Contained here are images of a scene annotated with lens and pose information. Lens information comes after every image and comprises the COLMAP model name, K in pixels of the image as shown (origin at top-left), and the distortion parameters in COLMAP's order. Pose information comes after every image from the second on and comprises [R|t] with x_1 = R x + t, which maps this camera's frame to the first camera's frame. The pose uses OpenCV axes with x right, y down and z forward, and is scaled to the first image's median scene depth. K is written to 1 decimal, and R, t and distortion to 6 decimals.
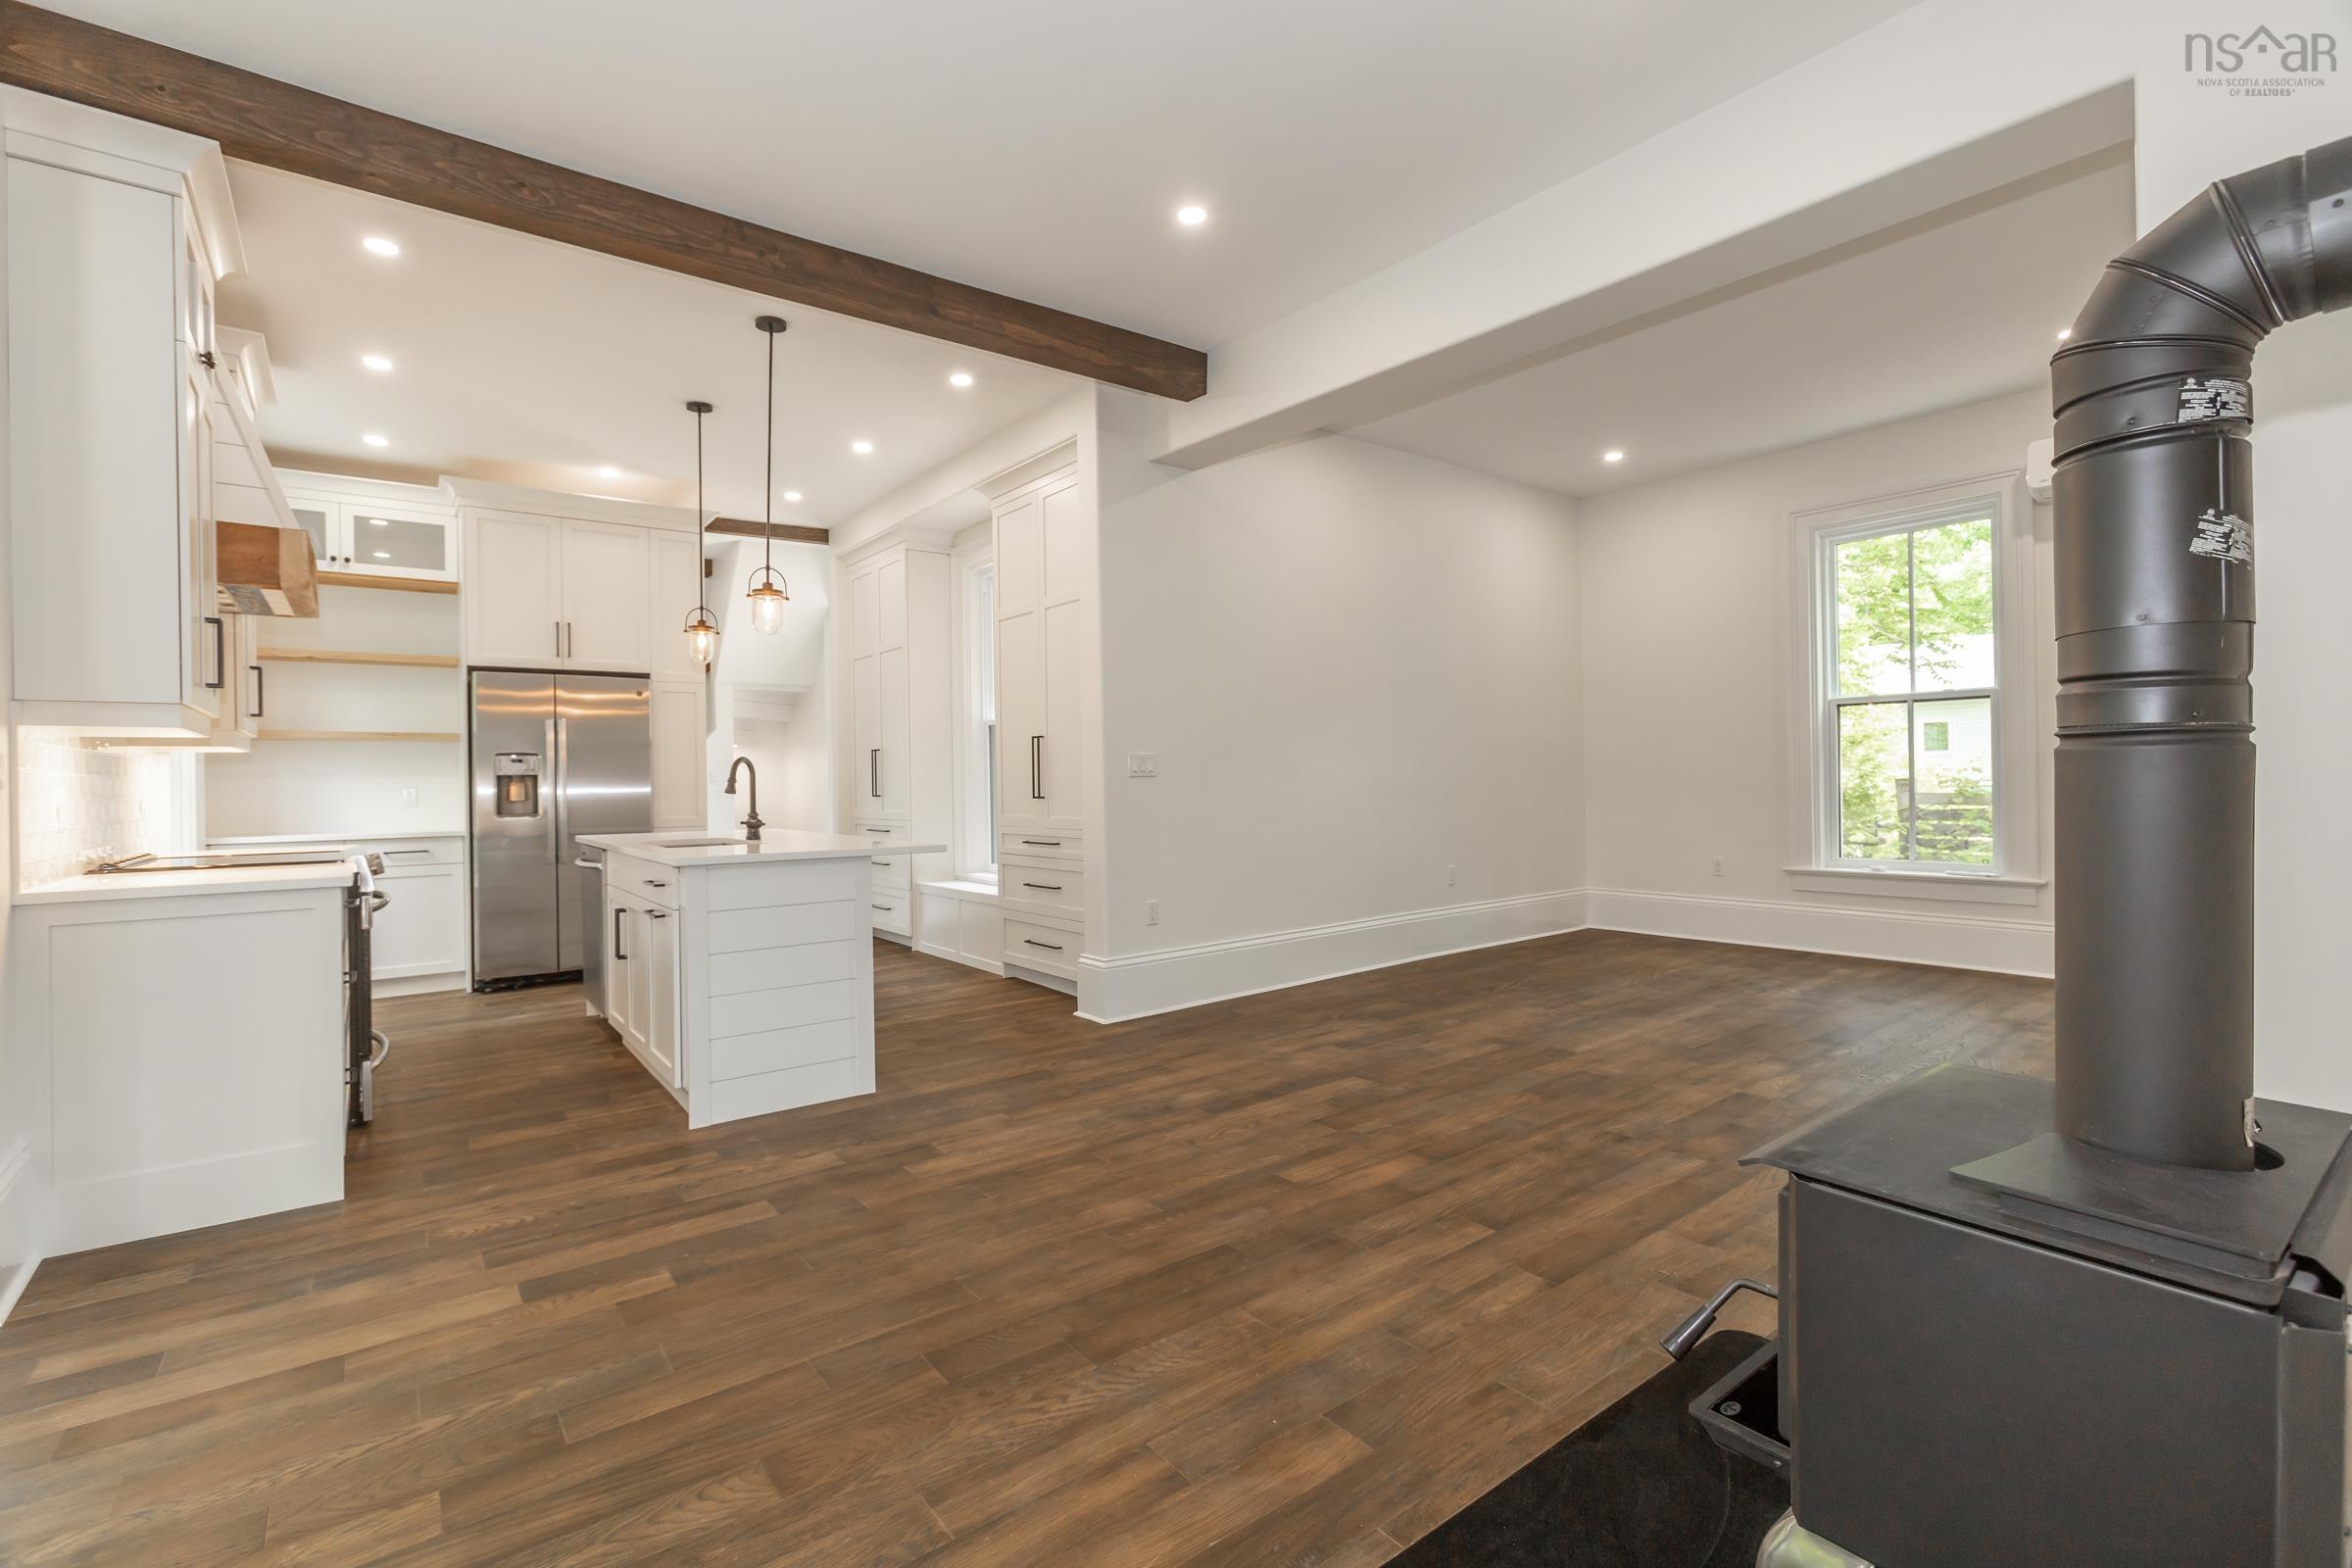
lens RADIAL K [[1053.9, 0, 1168.7], [0, 1053.9, 755.5], [0, 0, 1]] dist [-0.001428, 0.000365]
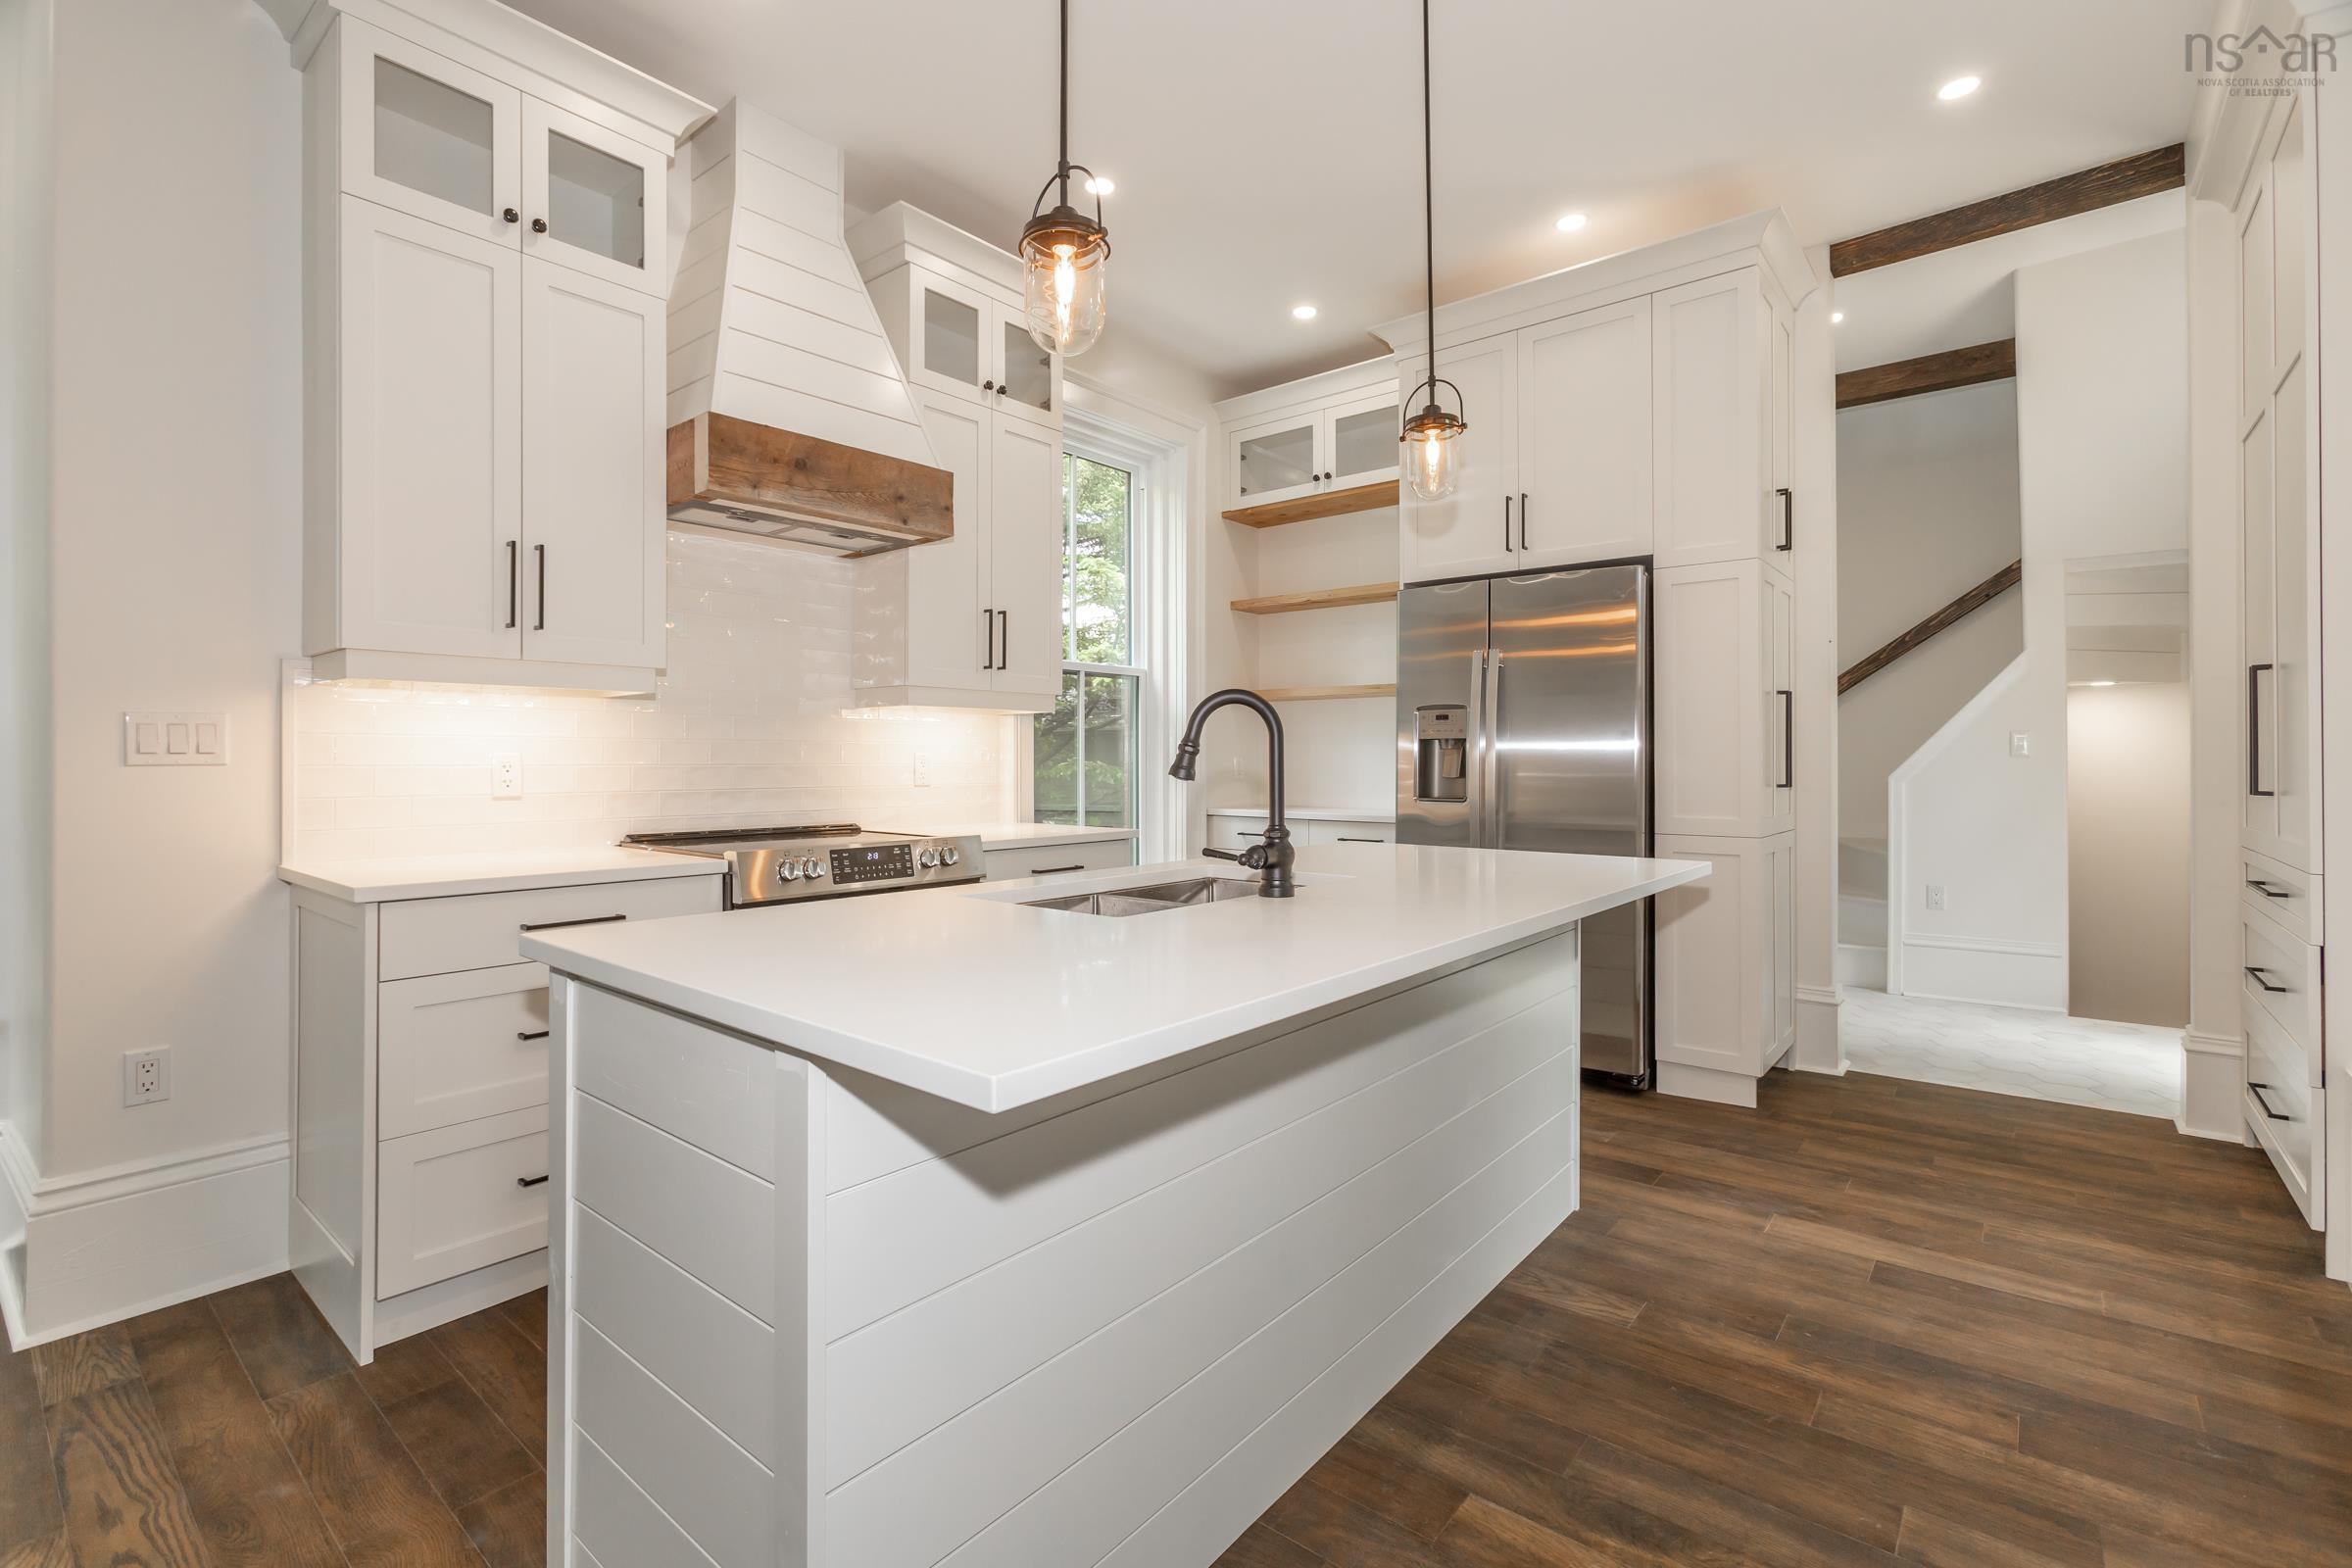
lens RADIAL K [[1053.9, 0, 1168.7], [0, 1053.9, 755.5], [0, 0, 1]] dist [-0.001428, 0.000365]
pose [[0.221400, 0.014376, -0.975077, -0.014617], [0.016544, 0.999692, 0.018496, 0.020773], [0.975043, -0.020226, 0.221094, 1.074952]]
